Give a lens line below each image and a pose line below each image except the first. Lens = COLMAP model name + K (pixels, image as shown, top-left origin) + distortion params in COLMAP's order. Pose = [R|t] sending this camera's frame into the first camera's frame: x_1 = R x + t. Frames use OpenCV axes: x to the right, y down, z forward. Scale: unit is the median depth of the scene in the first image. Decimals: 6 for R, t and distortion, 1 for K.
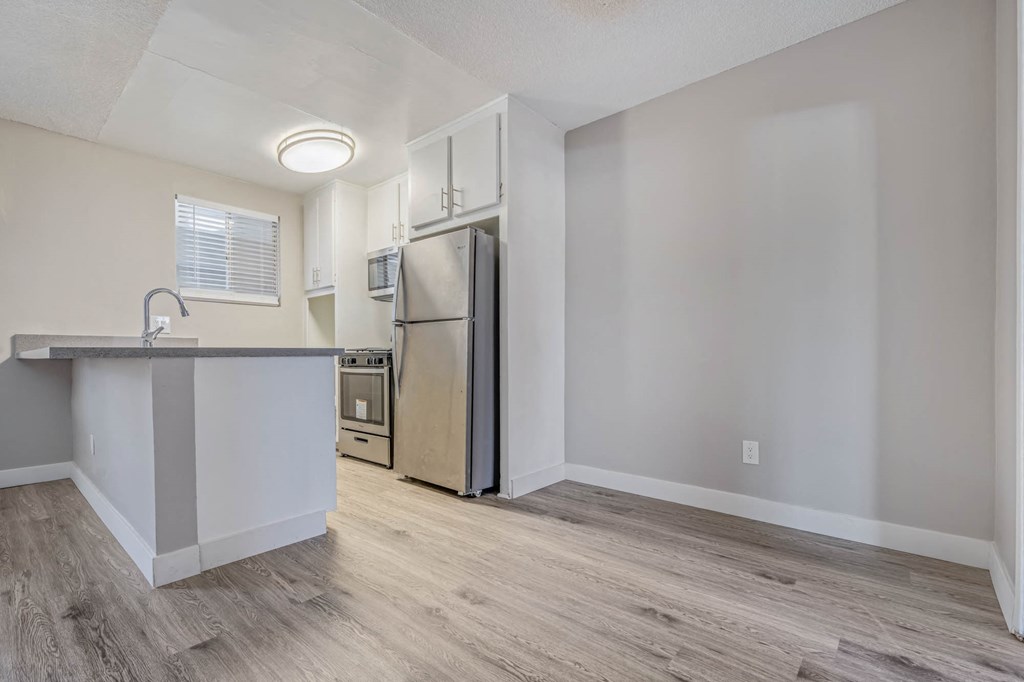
lens RADIAL K [[458.9, 0, 520.8], [0, 458.9, 355.0], [0, 0, 1]] dist [0.000522, 0.001463]
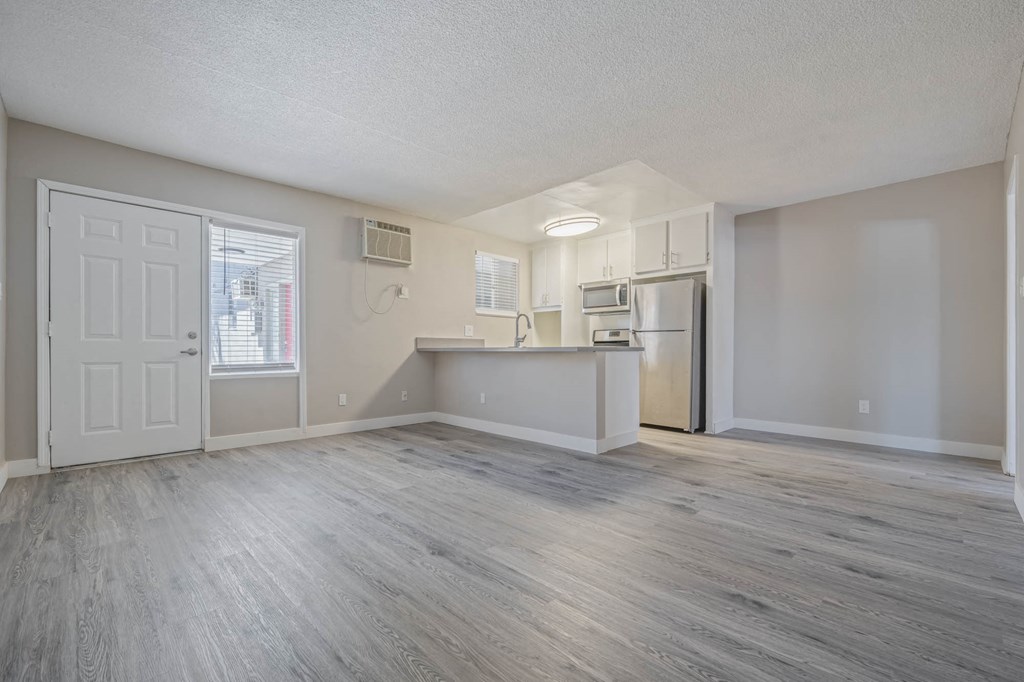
lens RADIAL K [[458.9, 0, 513.8], [0, 458.9, 346.6], [0, 0, 1]] dist [0.000522, 0.001463]
pose [[0.997536, 0.006742, -0.069826, -0.730051], [-0.007359, 0.999936, -0.008571, 0.002615], [0.069764, 0.009064, 0.997522, -0.874363]]
